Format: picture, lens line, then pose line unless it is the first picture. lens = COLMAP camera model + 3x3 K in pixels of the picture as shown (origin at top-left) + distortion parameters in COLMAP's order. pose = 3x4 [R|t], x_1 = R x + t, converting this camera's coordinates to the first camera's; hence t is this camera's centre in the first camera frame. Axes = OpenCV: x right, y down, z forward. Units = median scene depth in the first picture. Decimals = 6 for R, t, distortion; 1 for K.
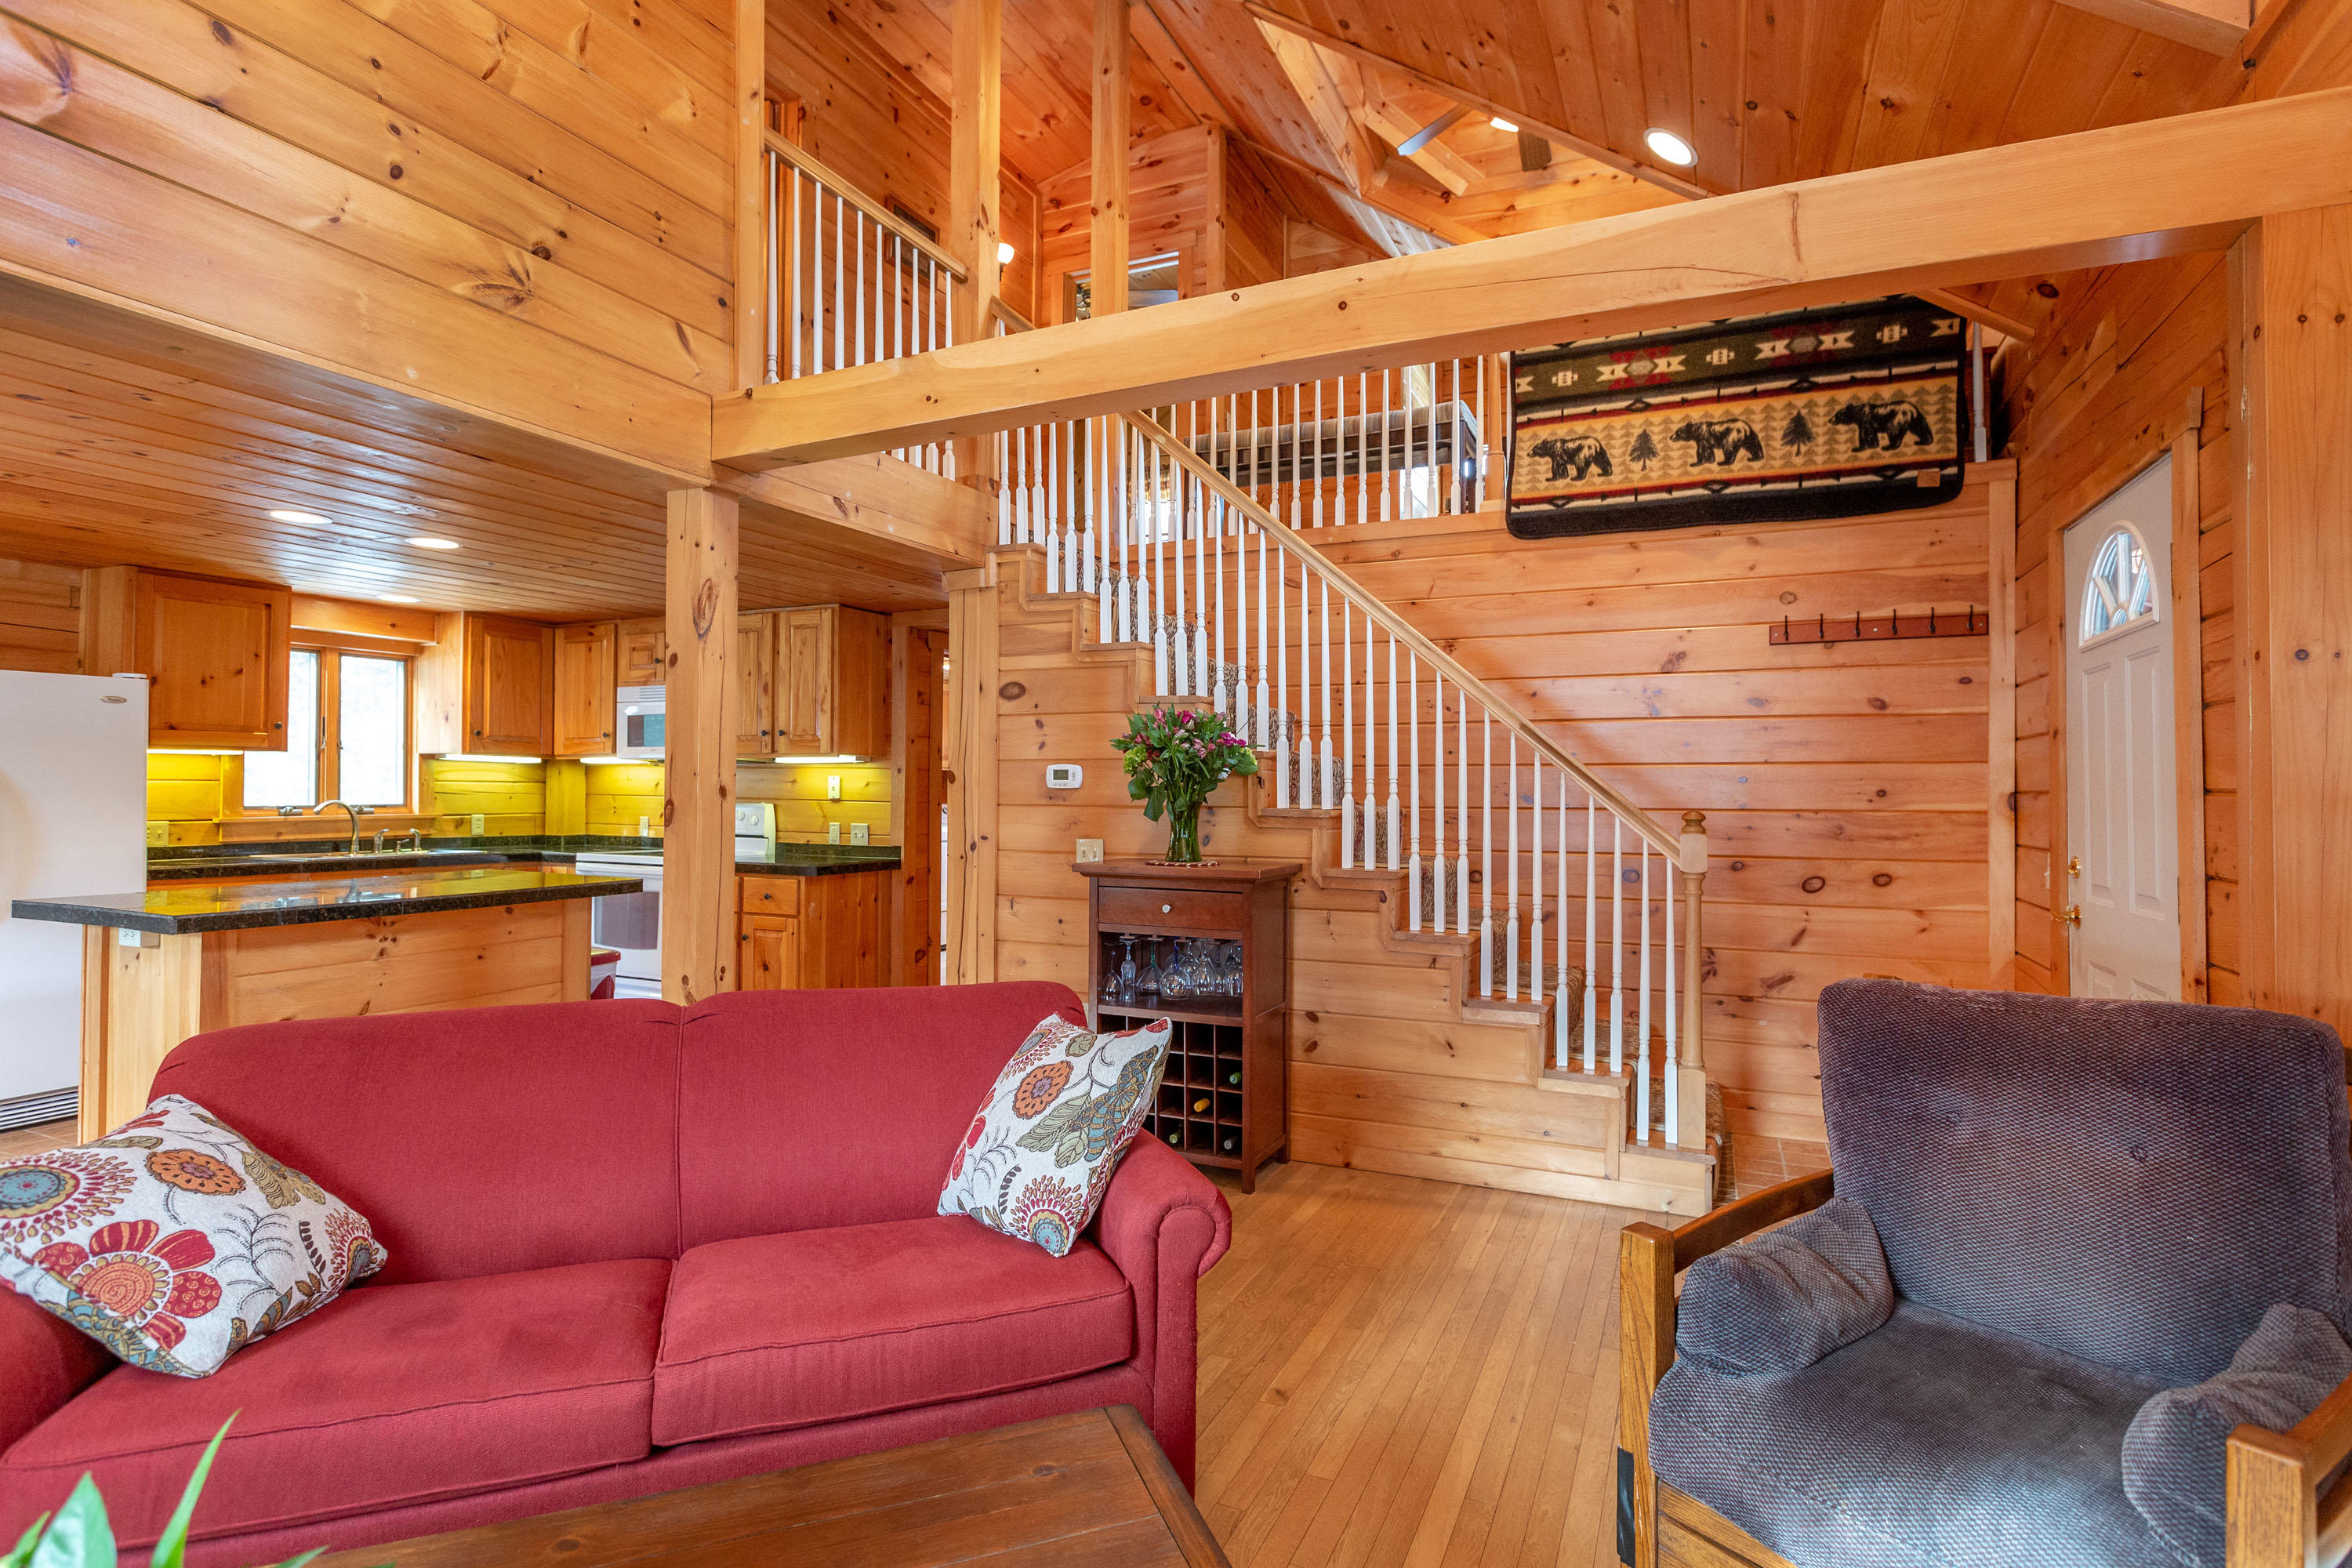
lens RADIAL K [[1135.6, 0, 1176.0], [0, 1135.6, 784.0], [0, 0, 1]] dist [0.001789, -0.000229]
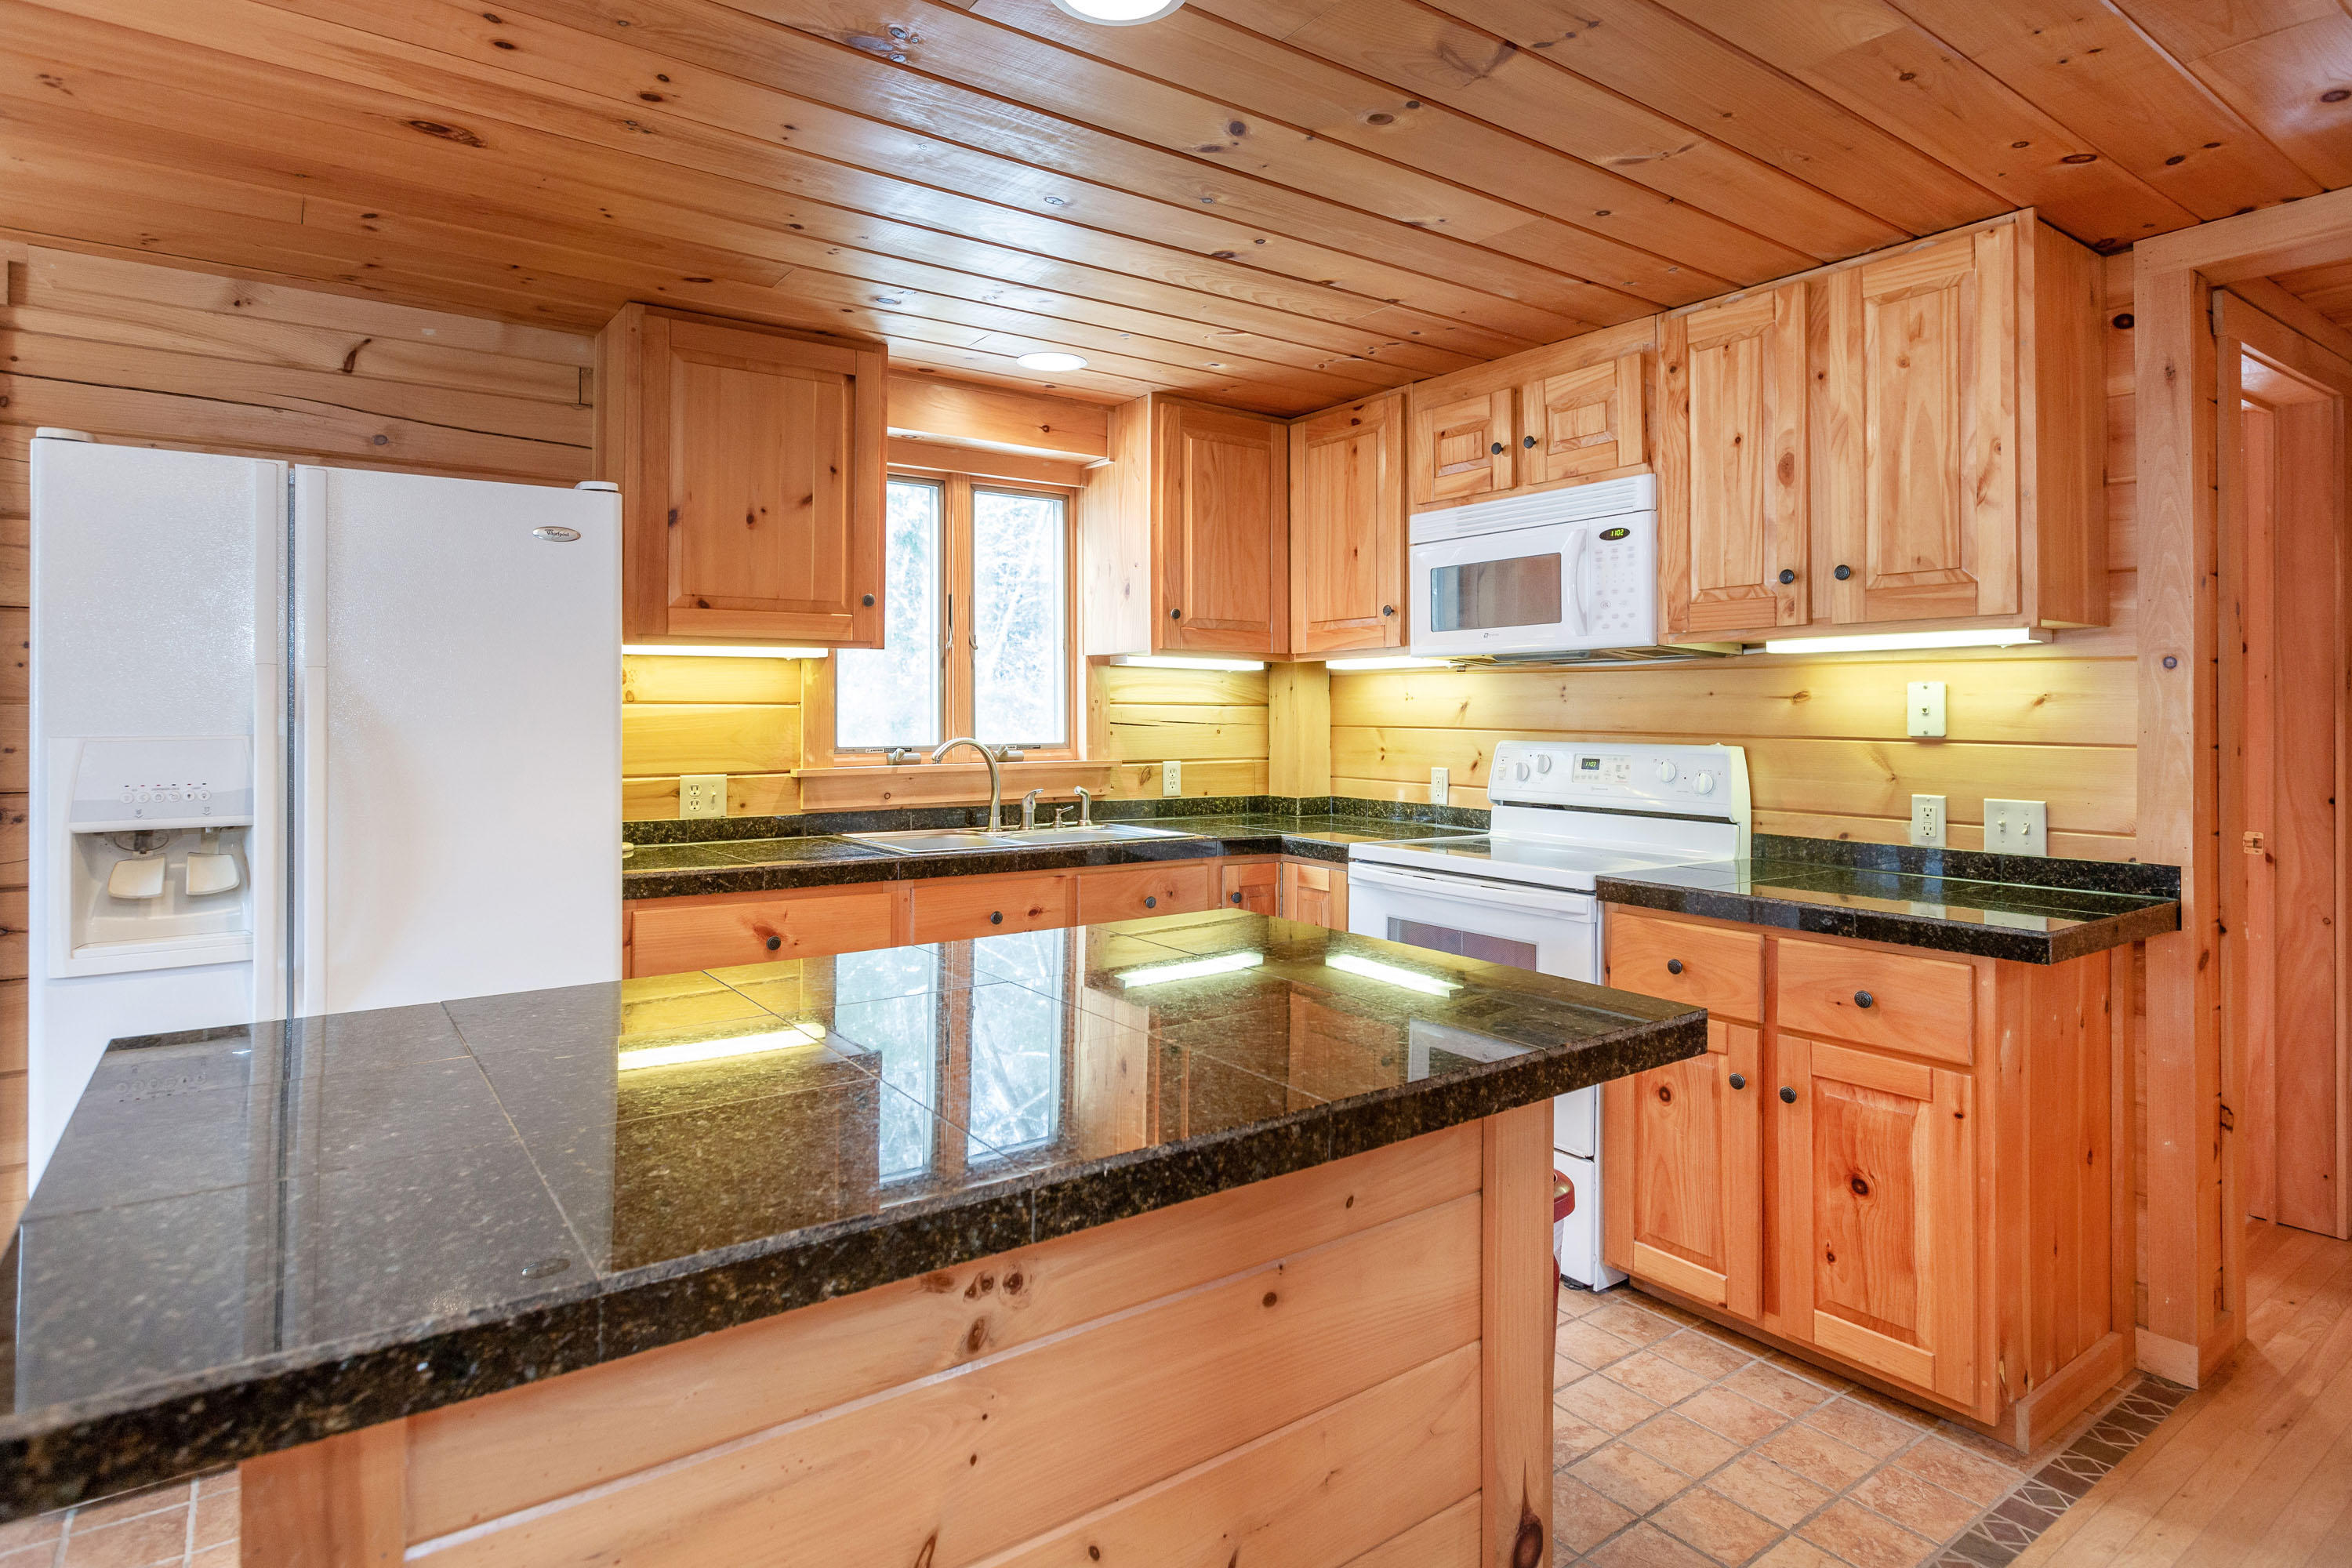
lens RADIAL K [[1255.3, 0, 1172.6], [0, 1255.3, 783.5], [0, 0, 1]] dist [0.000159, -0.000080]
pose [[0.867808, 0.022438, -0.496393, -0.316364], [0.006500, 0.998382, 0.056494, 0.002358], [0.496857, -0.052252, 0.866258, 0.475427]]
